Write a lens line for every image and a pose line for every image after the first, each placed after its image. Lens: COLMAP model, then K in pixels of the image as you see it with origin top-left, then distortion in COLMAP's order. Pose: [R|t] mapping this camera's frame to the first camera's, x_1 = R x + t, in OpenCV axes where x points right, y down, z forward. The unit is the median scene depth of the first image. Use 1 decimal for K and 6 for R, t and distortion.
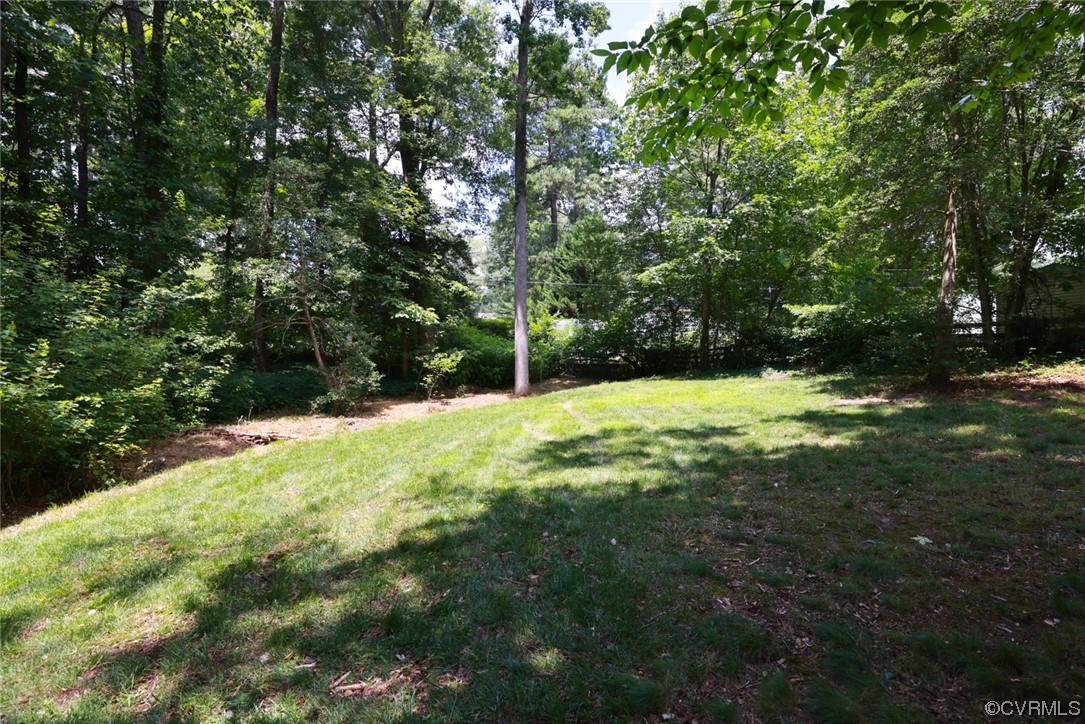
lens RADIAL K [[496.0, 0, 544.6], [0, 496.0, 363.5], [0, 0, 1]] dist [-0.035946, 0.007025]
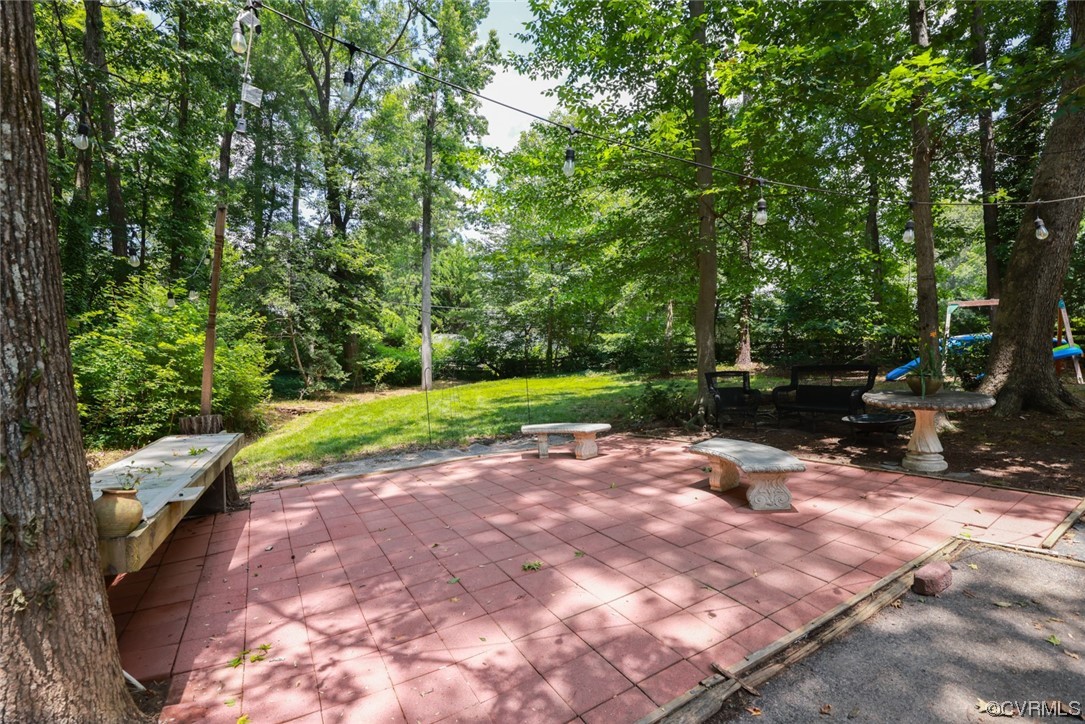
lens RADIAL K [[496.0, 0, 544.6], [0, 496.0, 363.5], [0, 0, 1]] dist [-0.035946, 0.007025]
pose [[0.943514, 0.006414, 0.331270, -0.196563], [0.001219, 0.999739, -0.022830, 0.020681], [-0.331330, 0.021944, 0.943260, -0.425553]]
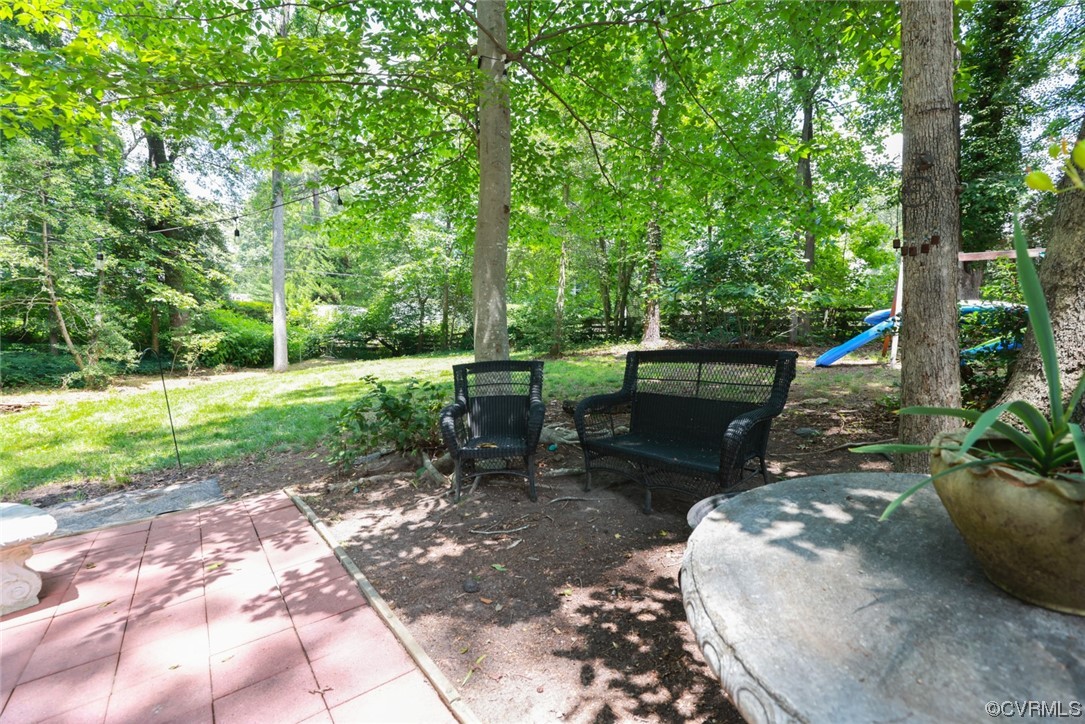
lens RADIAL K [[496.0, 0, 544.6], [0, 496.0, 363.5], [0, 0, 1]] dist [-0.035946, 0.007025]
pose [[0.903911, -0.011869, 0.427556, 0.018873], [0.000537, 0.999646, 0.026615, 0.013385], [-0.427721, -0.023828, 0.903597, -0.271391]]
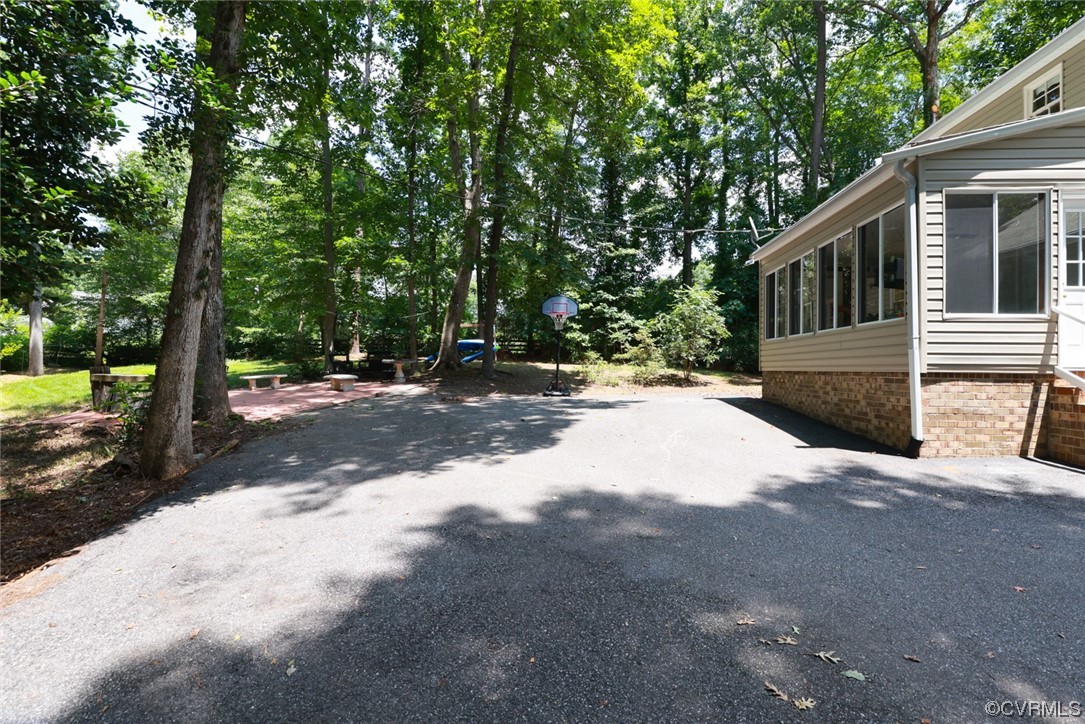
lens RADIAL K [[496.0, 0, 544.6], [0, 496.0, 363.5], [0, 0, 1]] dist [-0.035946, 0.007025]
pose [[0.484721, 0.011495, 0.874593, -0.523768], [0.000455, 0.999910, -0.013394, 0.050026], [-0.874669, 0.006890, 0.484672, -0.860168]]
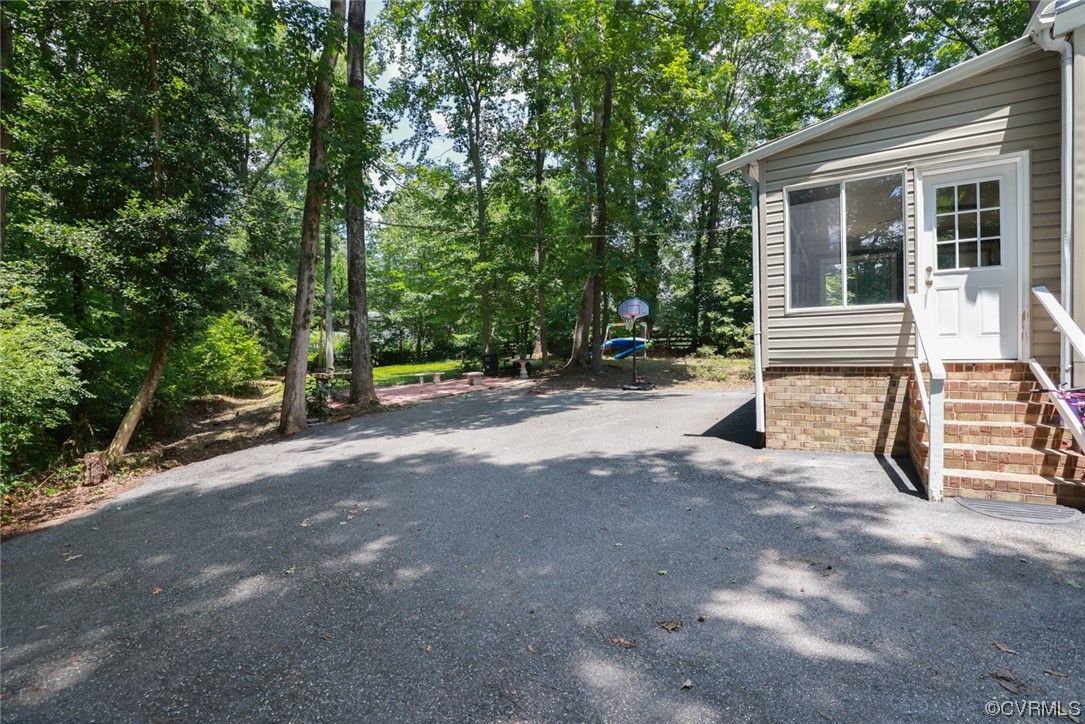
lens RADIAL K [[496.0, 0, 544.6], [0, 496.0, 363.5], [0, 0, 1]] dist [-0.035946, 0.007025]
pose [[0.823826, -0.007477, 0.566794, -0.450971], [0.014454, 0.999865, -0.007819, 0.049884], [-0.566659, 0.014634, 0.823823, -1.081762]]
